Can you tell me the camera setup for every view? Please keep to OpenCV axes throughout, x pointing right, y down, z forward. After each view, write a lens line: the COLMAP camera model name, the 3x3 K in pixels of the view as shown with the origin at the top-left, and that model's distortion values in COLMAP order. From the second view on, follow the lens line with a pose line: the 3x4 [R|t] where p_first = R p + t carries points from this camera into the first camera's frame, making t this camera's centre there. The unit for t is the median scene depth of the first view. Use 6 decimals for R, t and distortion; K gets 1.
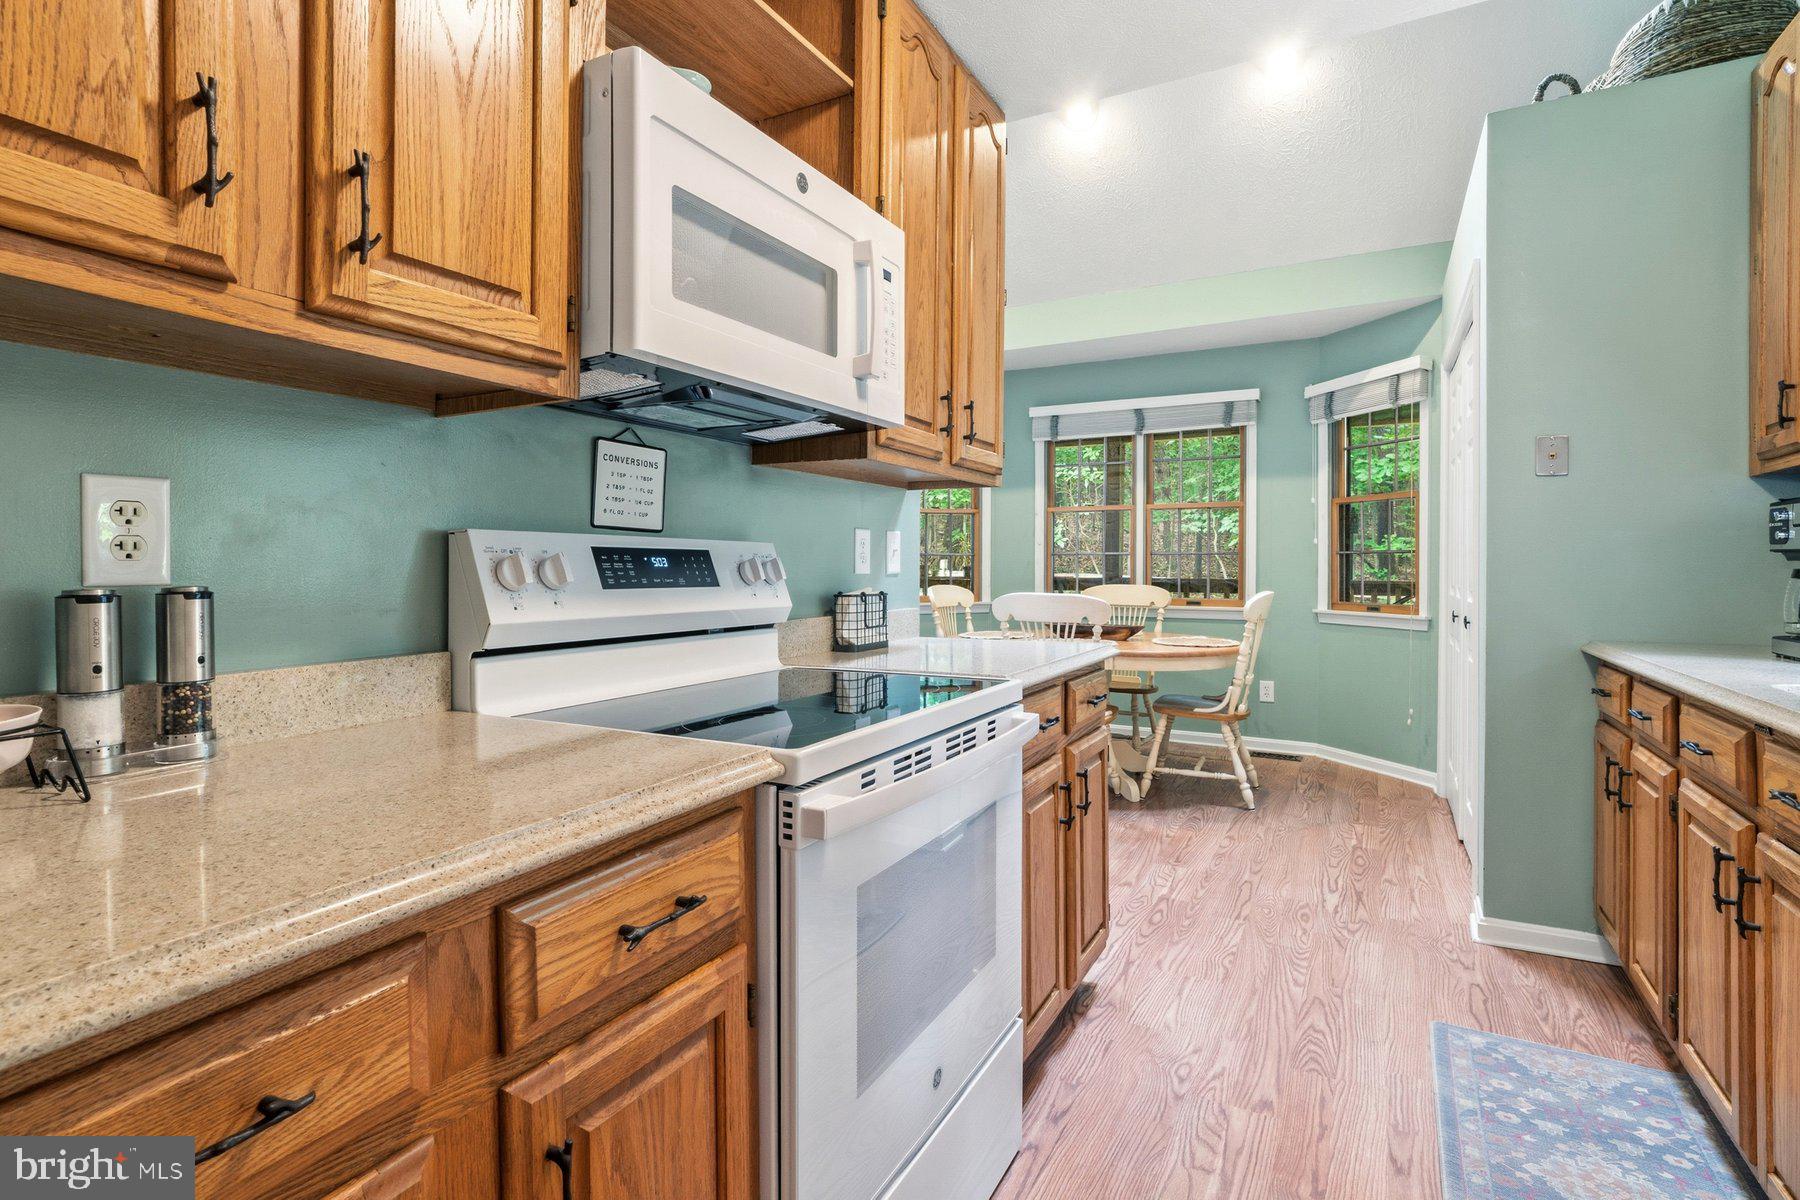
lens RADIAL K [[865.8, 0, 891.0], [0, 865.8, 591.3], [0, 0, 1]] dist [-0.004927, -0.001042]
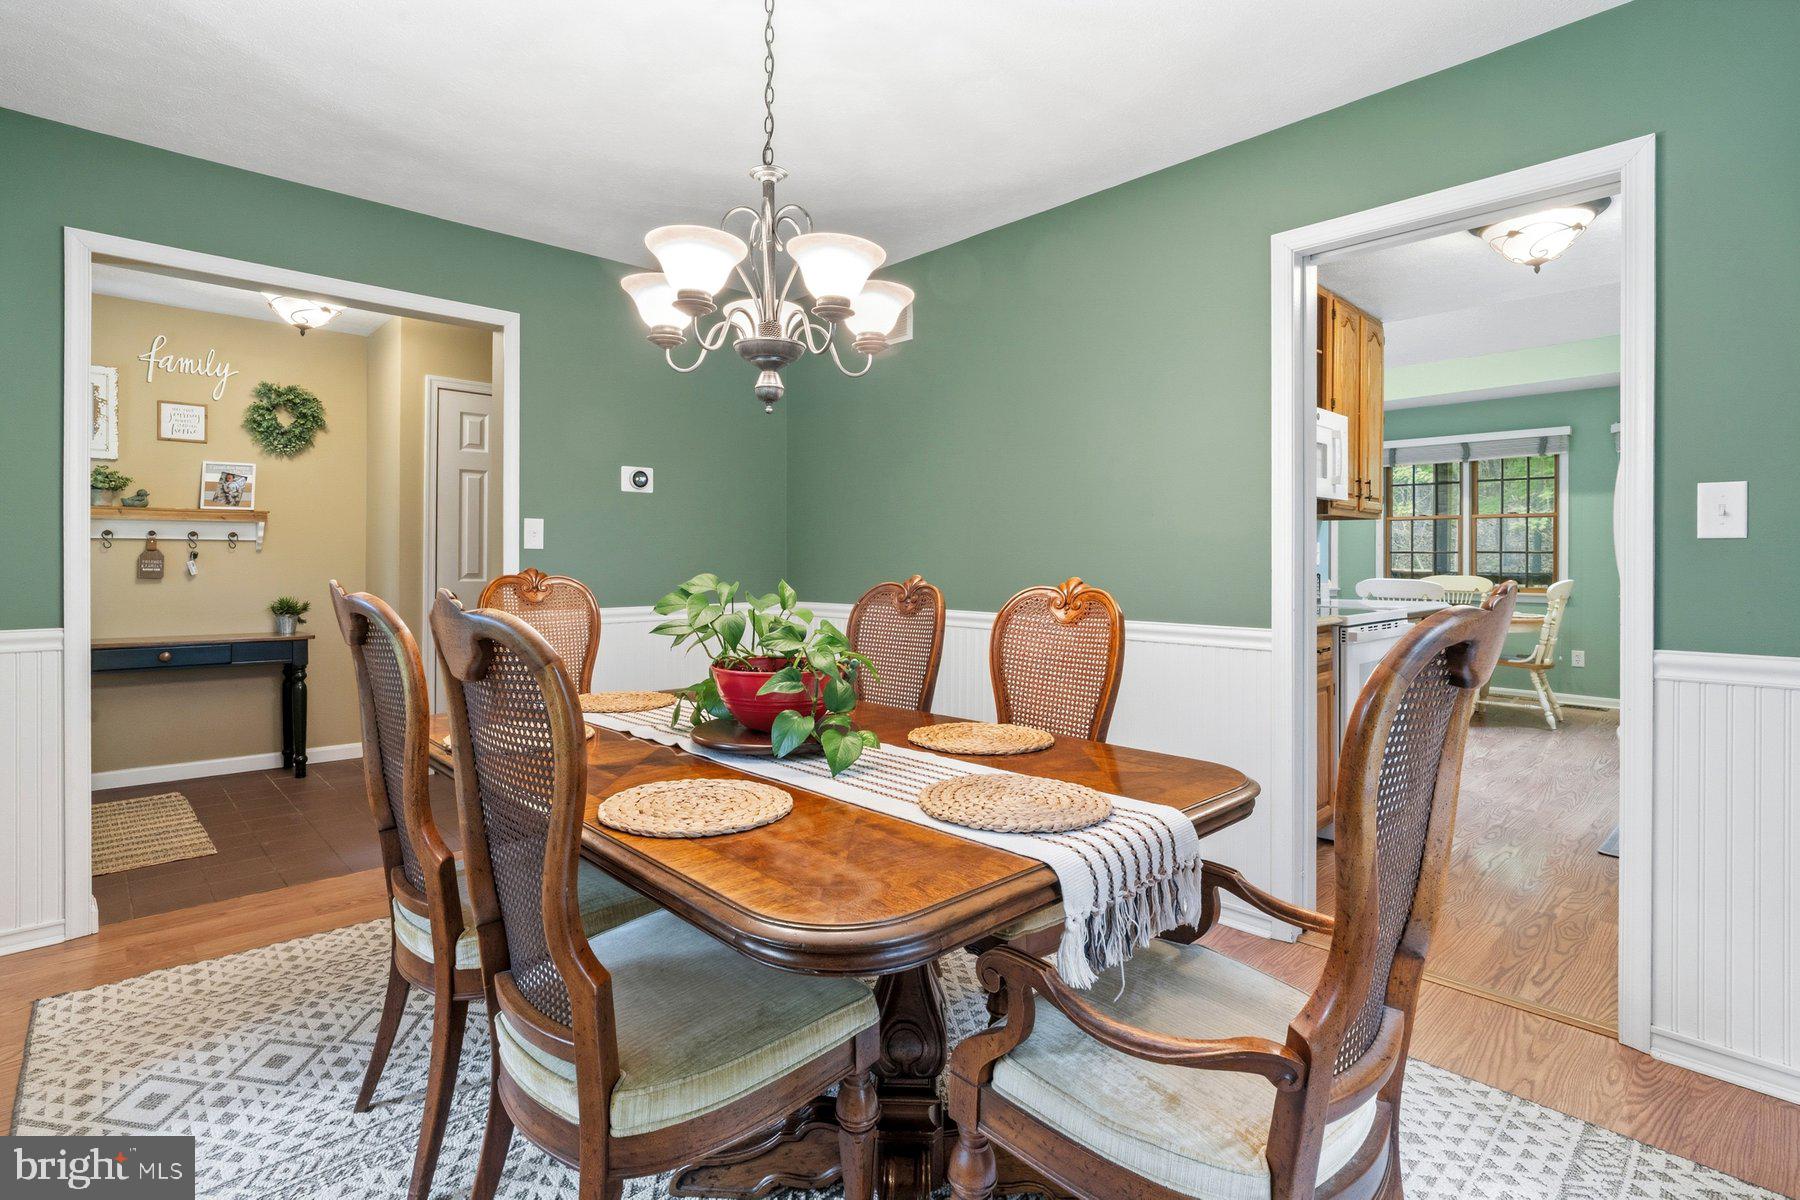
lens RADIAL K [[865.8, 0, 896.7], [0, 865.8, 559.1], [0, 0, 1]] dist [-0.004927, -0.001042]
pose [[0.953864, 0.008264, -0.300125, -0.157374], [-0.016320, 0.999570, -0.024346, 0.015036], [0.299795, 0.028121, 0.953589, -0.560480]]
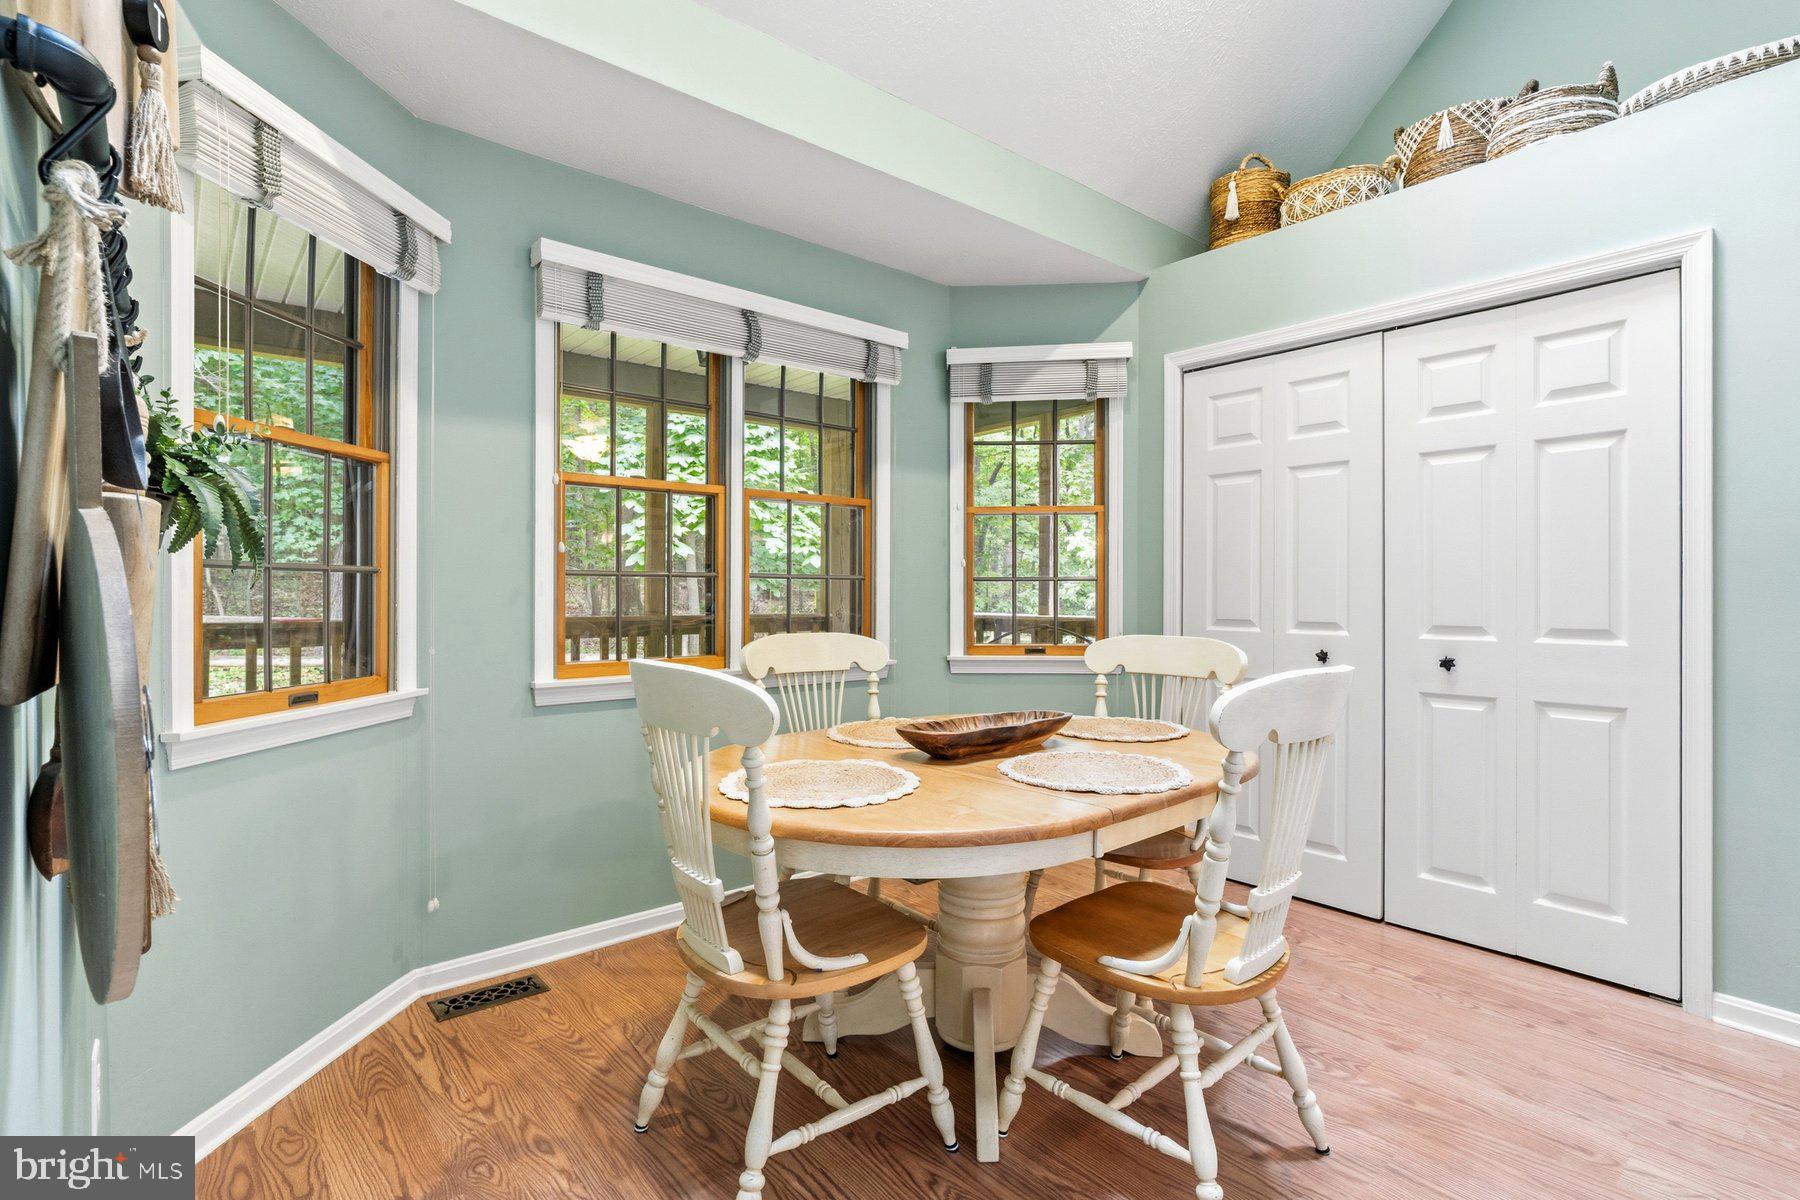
lens RADIAL K [[865.8, 0, 899.3], [0, 865.8, 588.0], [0, 0, 1]] dist [-0.004927, -0.001042]
pose [[0.370017, 0.003405, 0.929019, -0.225319], [0.028380, 0.999485, -0.014967, -0.027590], [-0.928591, 0.031904, 0.369730, 0.830507]]
